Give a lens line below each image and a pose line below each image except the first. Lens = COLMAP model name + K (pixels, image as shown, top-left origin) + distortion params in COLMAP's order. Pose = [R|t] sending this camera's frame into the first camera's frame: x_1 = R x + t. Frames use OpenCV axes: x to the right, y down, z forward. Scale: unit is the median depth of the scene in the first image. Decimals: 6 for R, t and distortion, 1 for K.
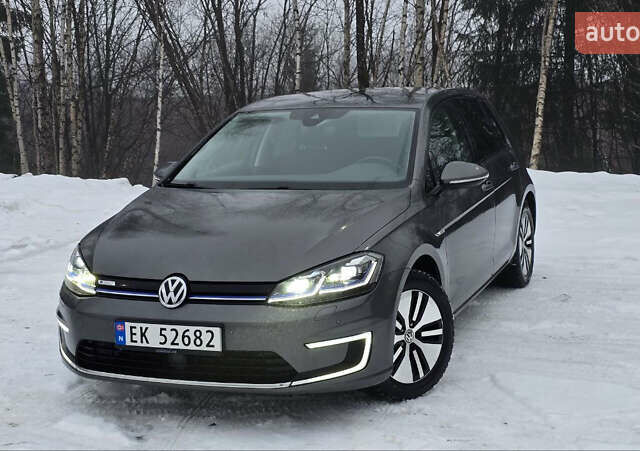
lens RADIAL K [[1066.6, 0, 316.2], [0, 1066.6, 216.1], [0, 0, 1]] dist [0.130961, 0.000000]
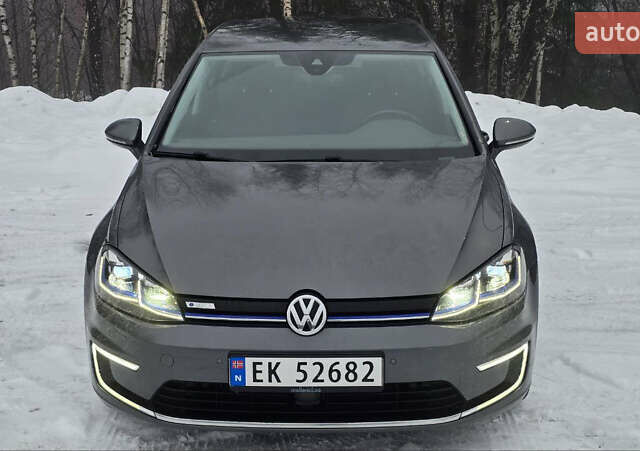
lens RADIAL K [[1066.6, 0, 323.8], [0, 1066.6, 235.5], [0, 0, 1]] dist [0.130961, 0.000000]
pose [[0.932274, -0.063726, 0.356095, -0.396356], [0.019665, 0.991834, 0.126012, -0.084846], [-0.361218, -0.110475, 0.925914, 0.276850]]
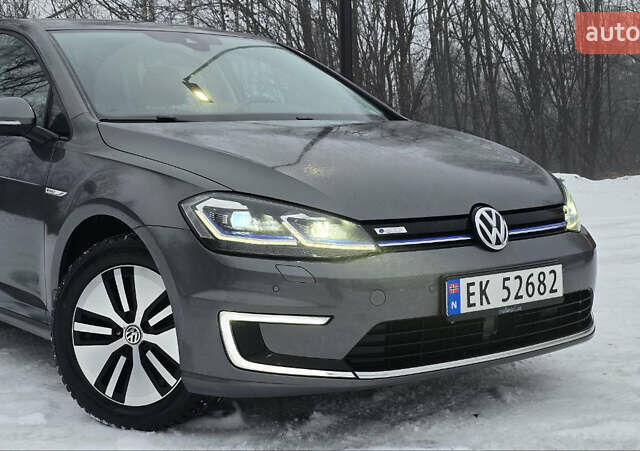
lens RADIAL K [[1066.6, 0, 316.5], [0, 1066.6, 221.8], [0, 0, 1]] dist [0.130961, 0.000000]
pose [[0.488722, -0.054562, 0.870732, -0.802456], [0.107391, 0.994215, 0.002024, 0.053006], [-0.865805, 0.092520, 0.491754, 0.751088]]
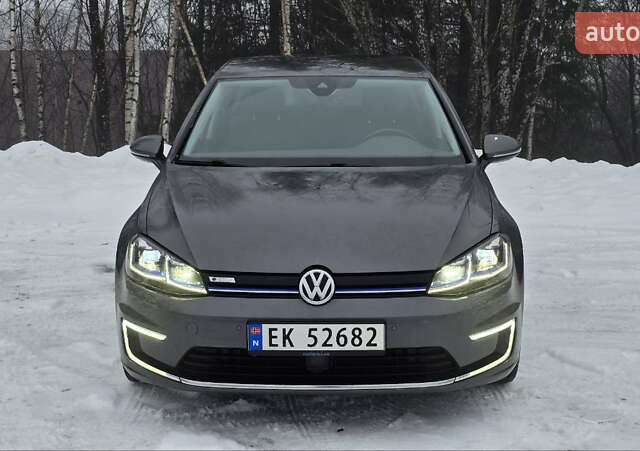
lens RADIAL K [[1066.6, 0, 323.2], [0, 1066.6, 227.4], [0, 0, 1]] dist [0.130961, 0.000000]
pose [[0.930960, -0.034425, 0.363493, -0.446102], [0.018572, 0.998721, 0.047021, -0.019144], [-0.364647, -0.037024, 0.930409, 0.181300]]
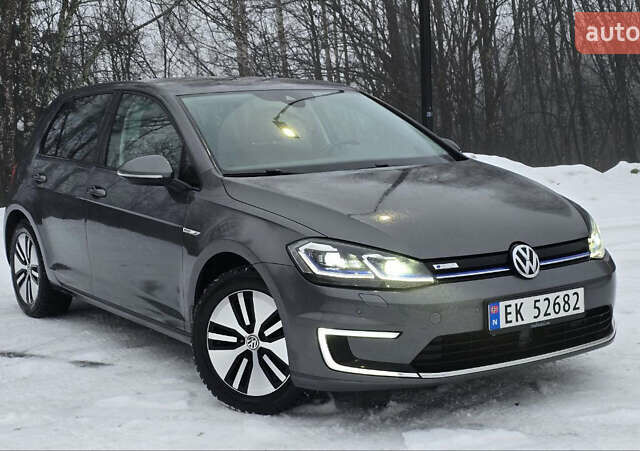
lens RADIAL K [[1066.6, 0, 319.4], [0, 1066.6, 230.8], [0, 0, 1]] dist [0.130961, 0.000000]
pose [[0.556211, -0.086359, 0.826542, -0.984103], [0.119386, 0.992573, 0.023367, 0.002933], [-0.822421, 0.085681, 0.562390, 0.626636]]
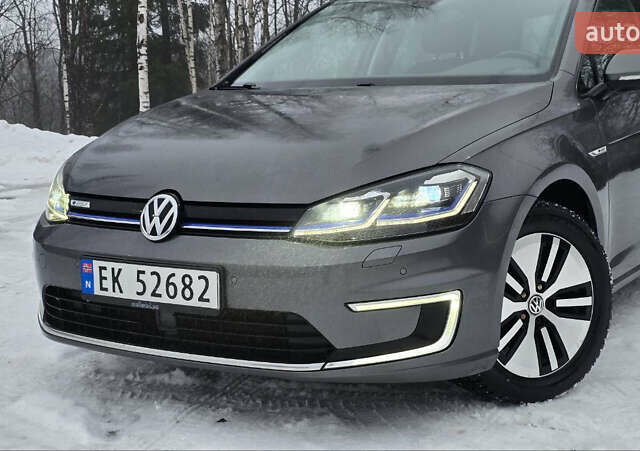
lens RADIAL K [[1066.6, 0, 319.6], [0, 1066.6, 229.2], [0, 0, 1]] dist [0.130961, 0.000000]
pose [[0.980497, 0.032762, -0.193785, 0.090456], [-0.028323, 0.999270, 0.025632, 0.058613], [0.194484, -0.019643, 0.980709, 0.372132]]
